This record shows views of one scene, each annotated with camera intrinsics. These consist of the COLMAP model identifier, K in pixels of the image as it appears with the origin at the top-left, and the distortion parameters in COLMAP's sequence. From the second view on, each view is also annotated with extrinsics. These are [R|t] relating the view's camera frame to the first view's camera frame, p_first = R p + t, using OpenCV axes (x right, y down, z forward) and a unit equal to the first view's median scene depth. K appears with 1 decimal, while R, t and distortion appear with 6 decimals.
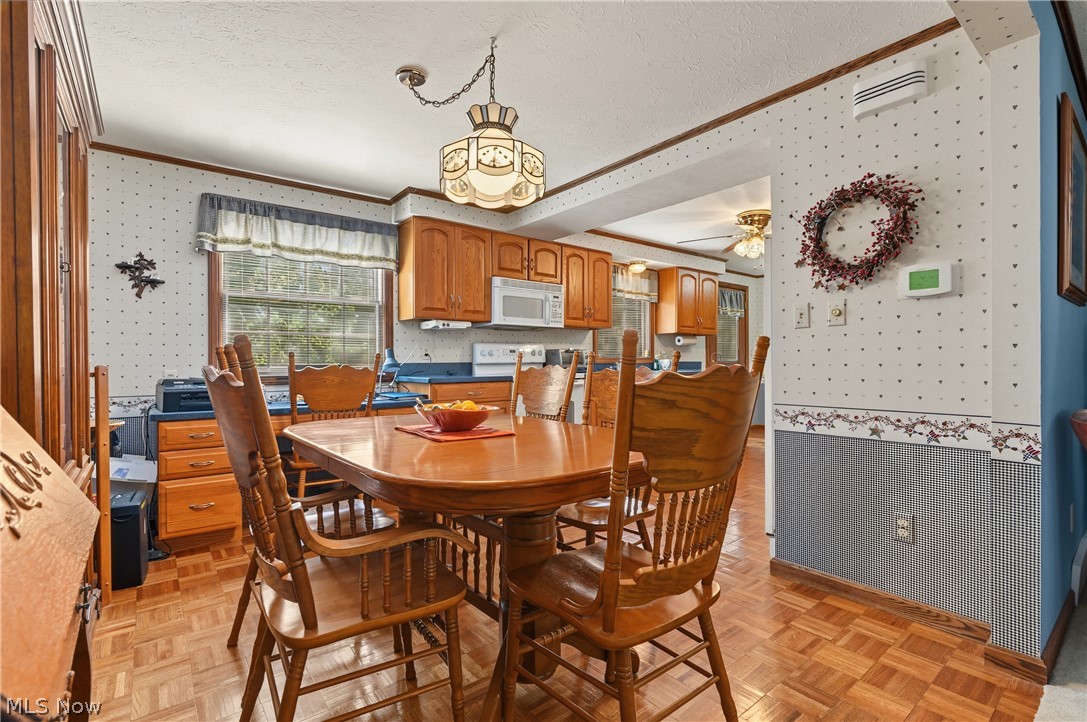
lens RADIAL K [[489.9, 0, 537.2], [0, 489.9, 363.4], [0, 0, 1]] dist [-0.005714, -0.001402]
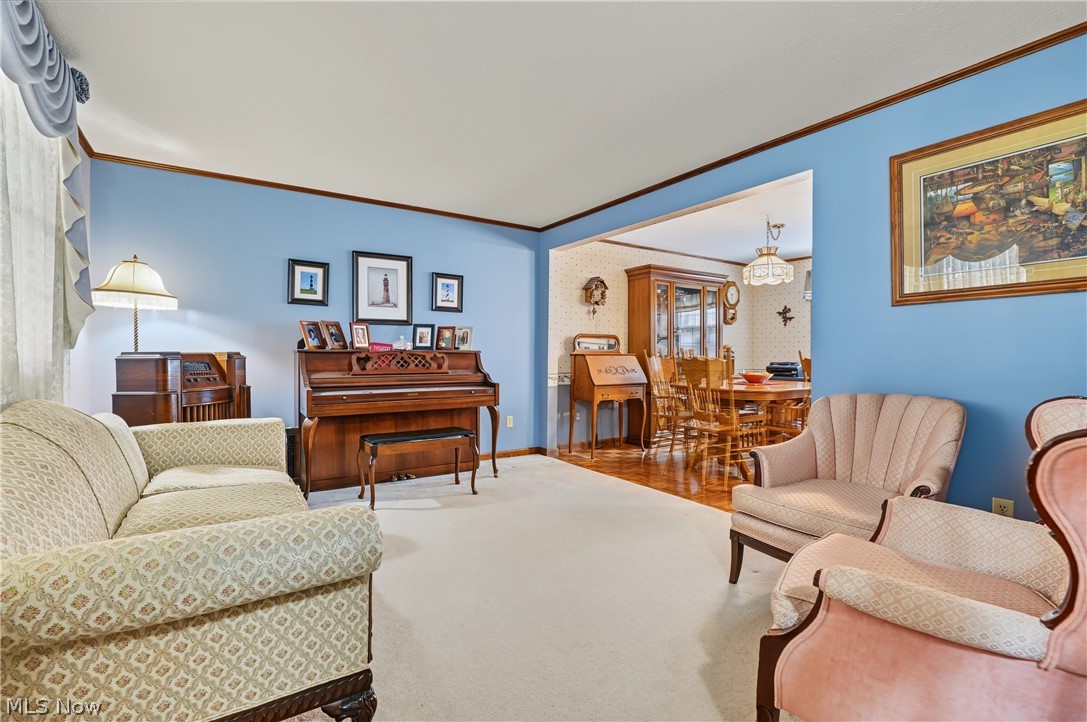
lens RADIAL K [[489.9, 0, 550.6], [0, 489.9, 355.1], [0, 0, 1]] dist [-0.005714, -0.001402]
pose [[-0.055263, 0.004082, -0.998463, 1.150628], [-0.009118, 0.999948, 0.004592, -0.001571], [0.998430, 0.009357, -0.055223, 0.045260]]
